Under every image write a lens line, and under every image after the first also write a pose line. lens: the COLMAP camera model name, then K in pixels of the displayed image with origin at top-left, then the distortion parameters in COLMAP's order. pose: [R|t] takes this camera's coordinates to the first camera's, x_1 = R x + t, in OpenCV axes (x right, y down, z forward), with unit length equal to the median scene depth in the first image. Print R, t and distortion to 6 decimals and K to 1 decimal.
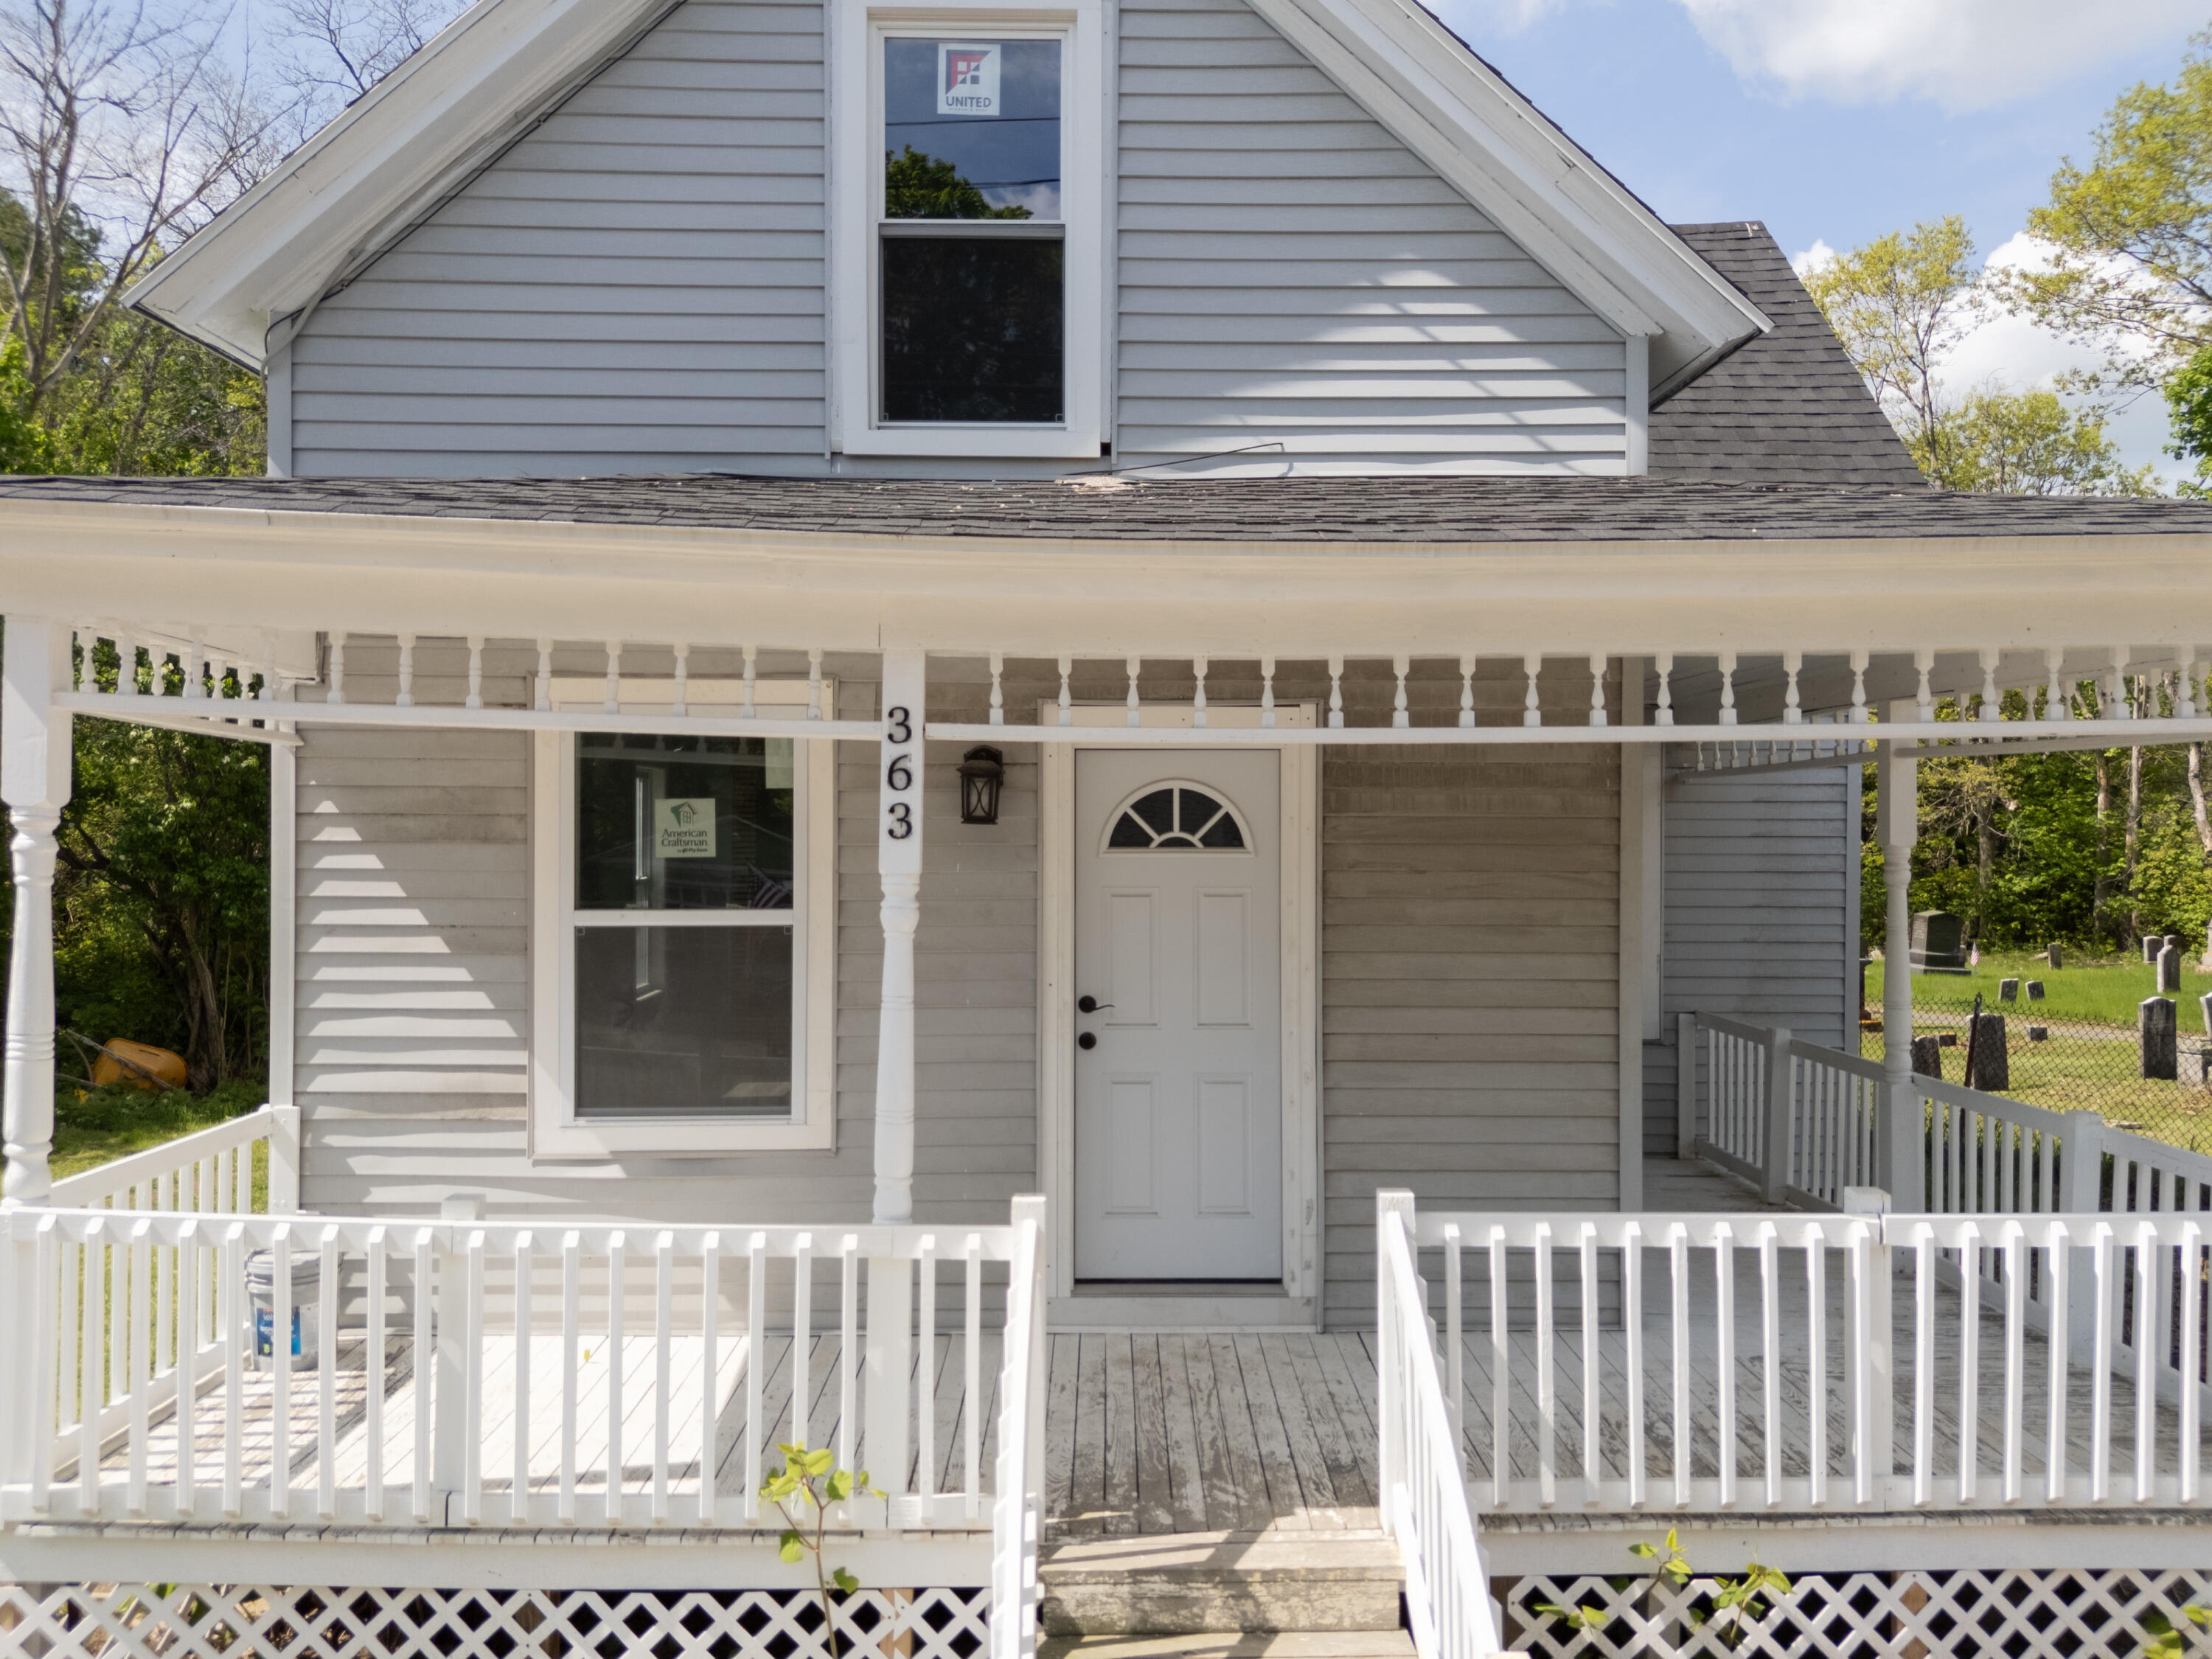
lens RADIAL K [[1629.4, 0, 1115.5], [0, 1629.4, 828.9], [0, 0, 1]] dist [0.047681, -0.039333]
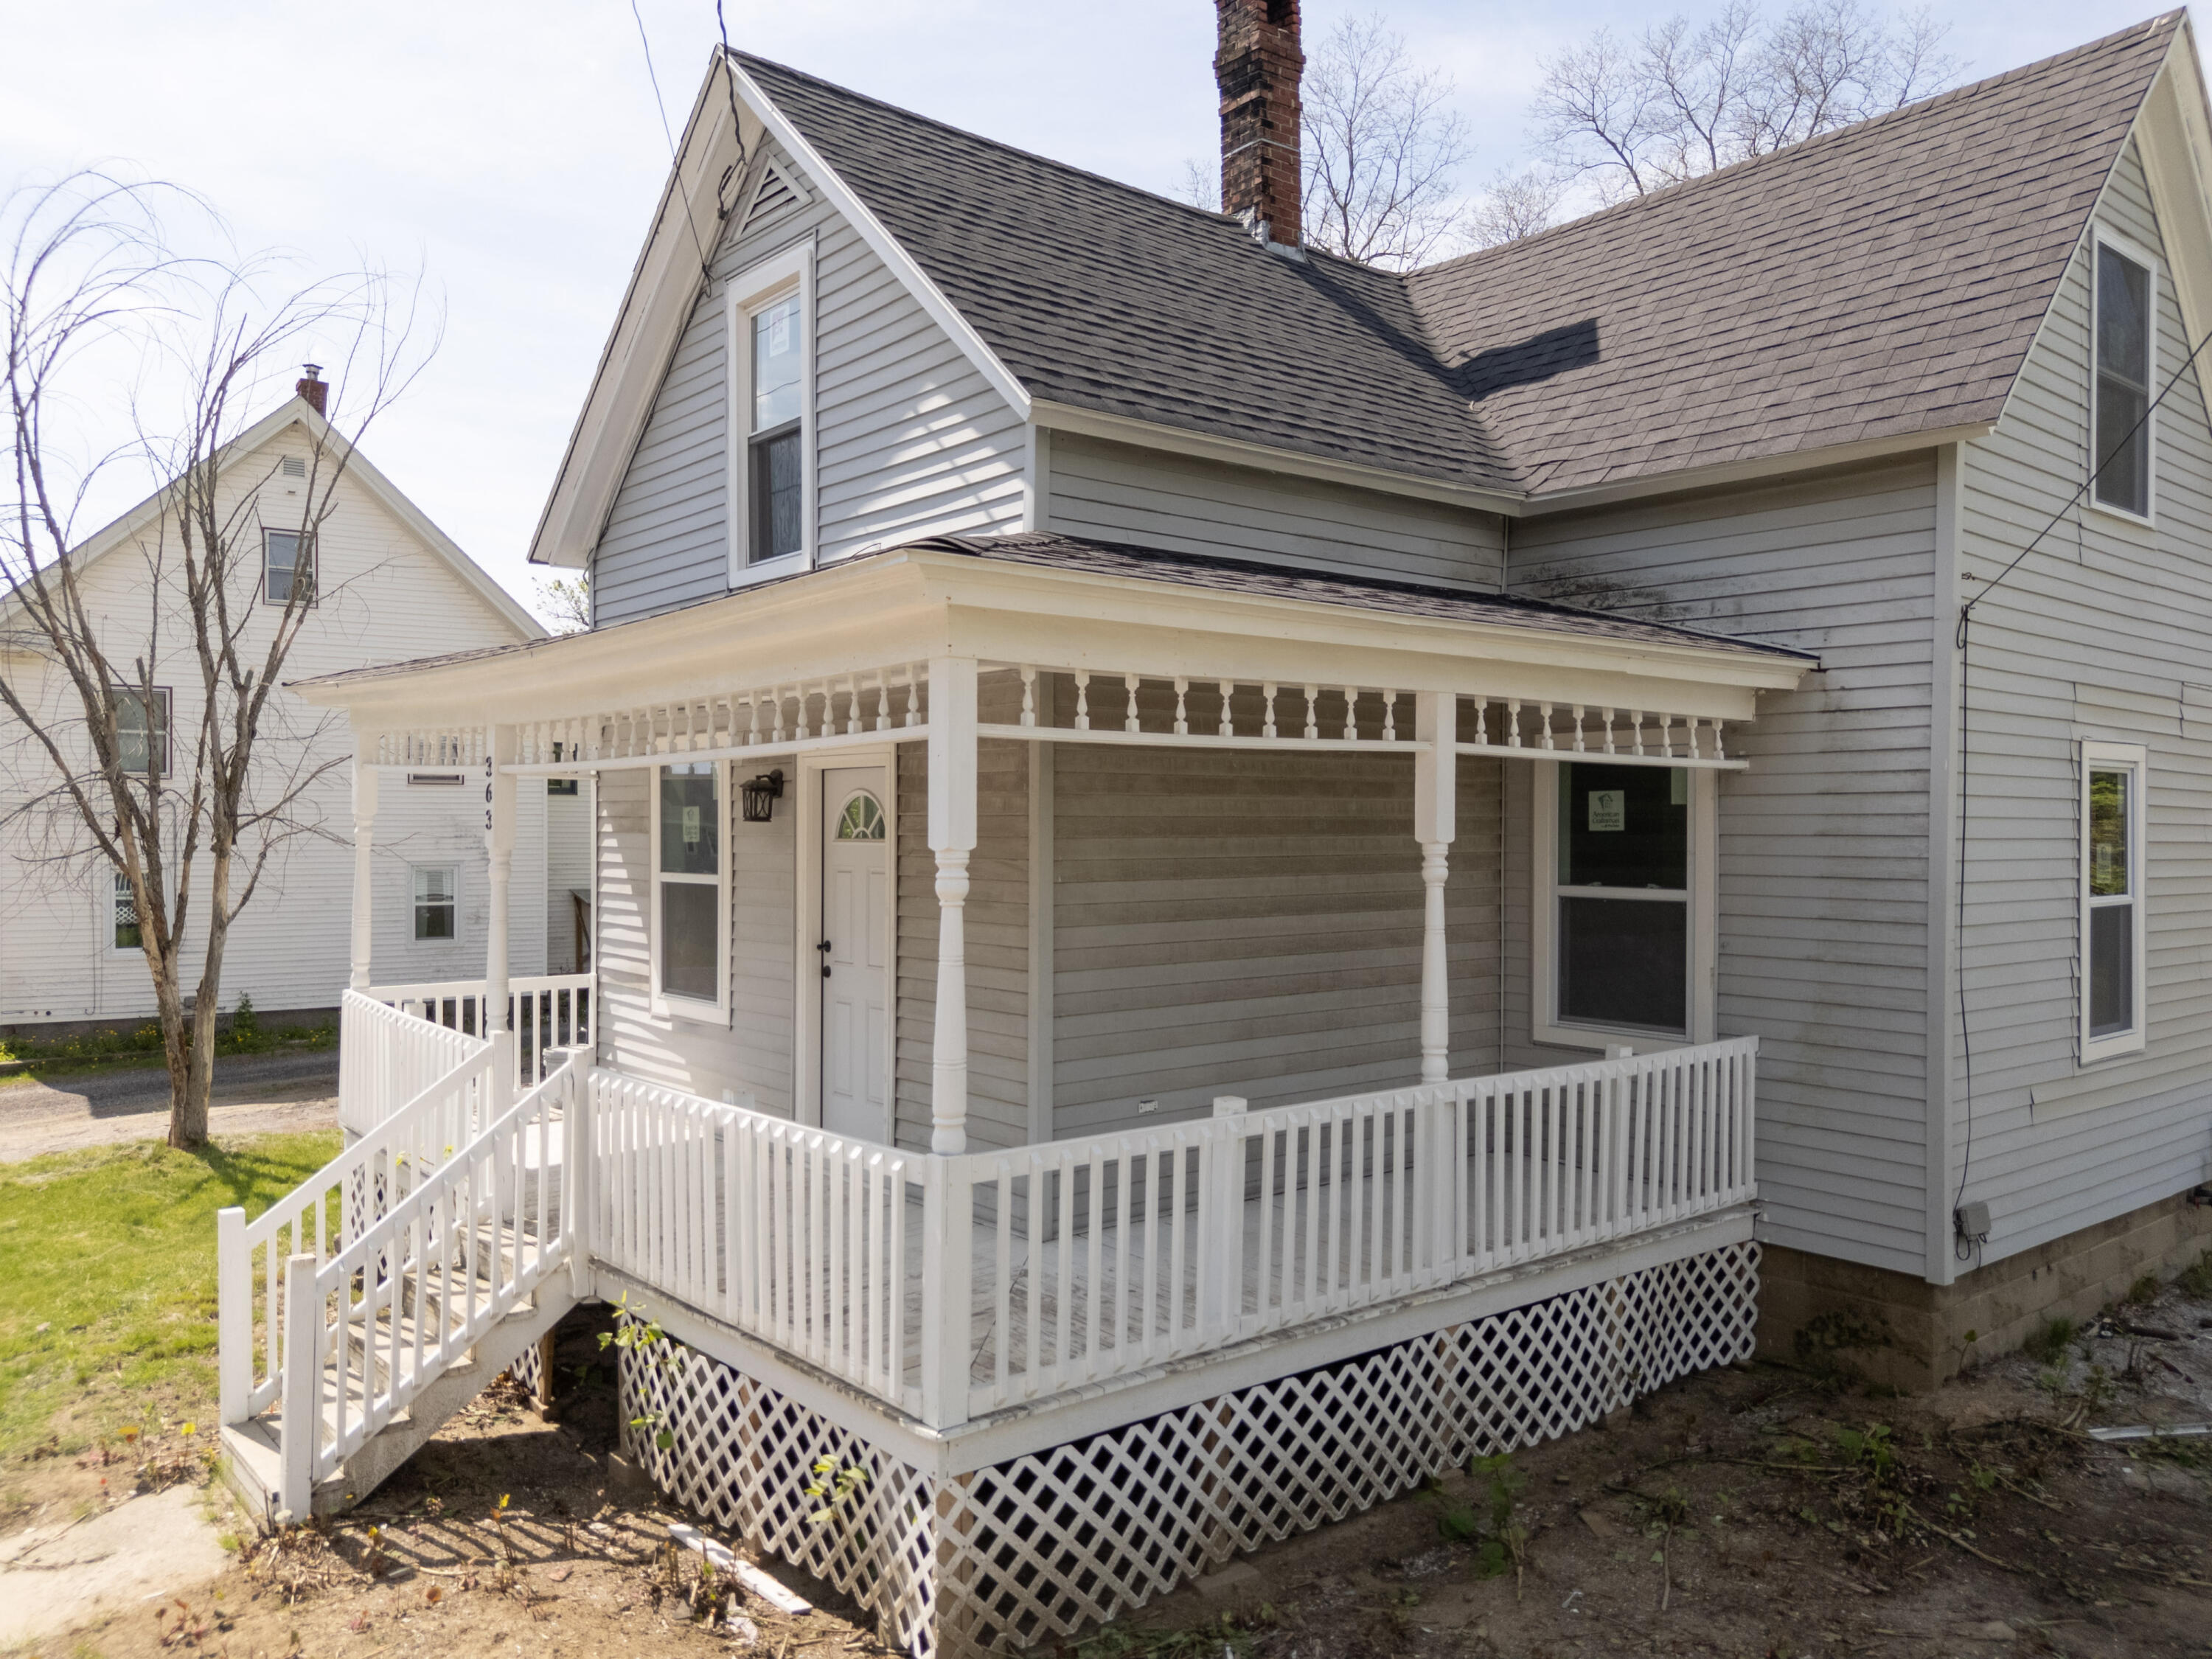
lens RADIAL K [[1629.4, 0, 1165.2], [0, 1629.4, 840.1], [0, 0, 1]] dist [0.047681, -0.039333]
pose [[0.635108, 0.006875, -0.772393, 1.329604], [-0.013104, 0.999912, -0.001874, 0.012452], [0.772312, 0.011312, 0.635143, 0.321900]]
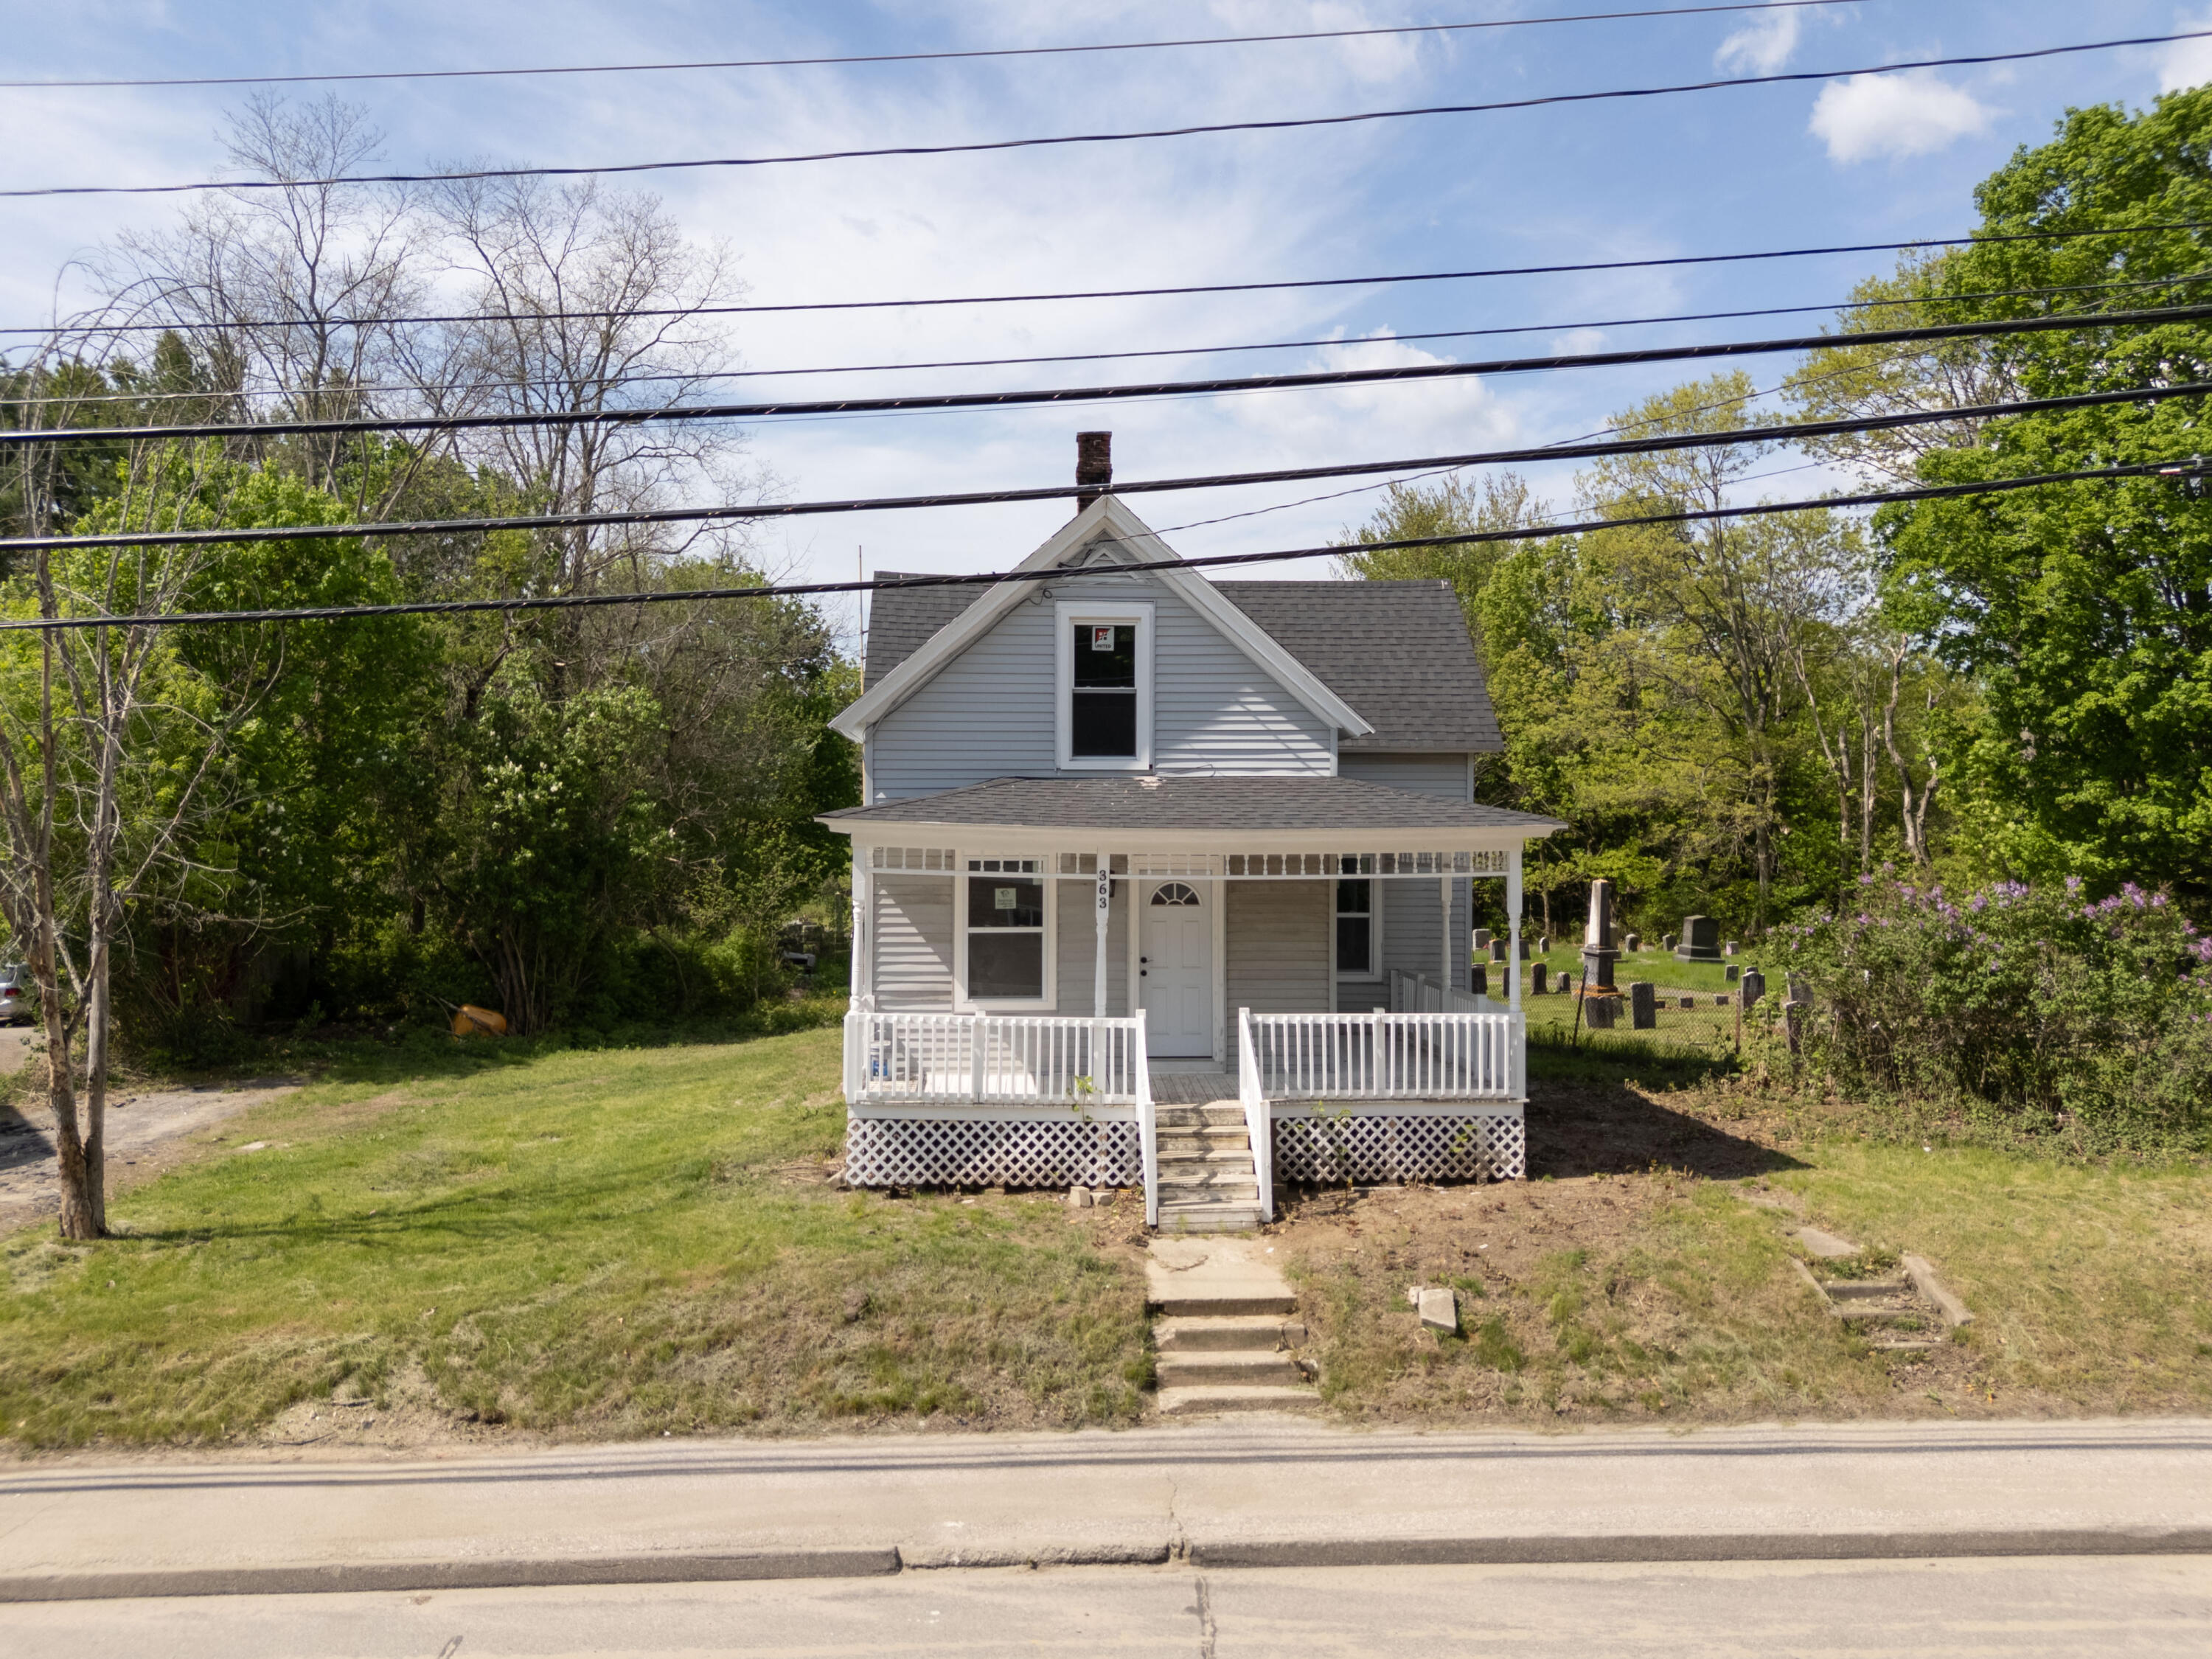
lens RADIAL K [[1629.4, 0, 1110.4], [0, 1629.4, 813.4], [0, 0, 1]] dist [0.047681, -0.039333]
pose [[0.999330, -0.000633, 0.036589, -0.184743], [0.000987, 0.999953, -0.009649, -0.123941], [-0.036581, 0.009679, 0.999284, -1.890187]]
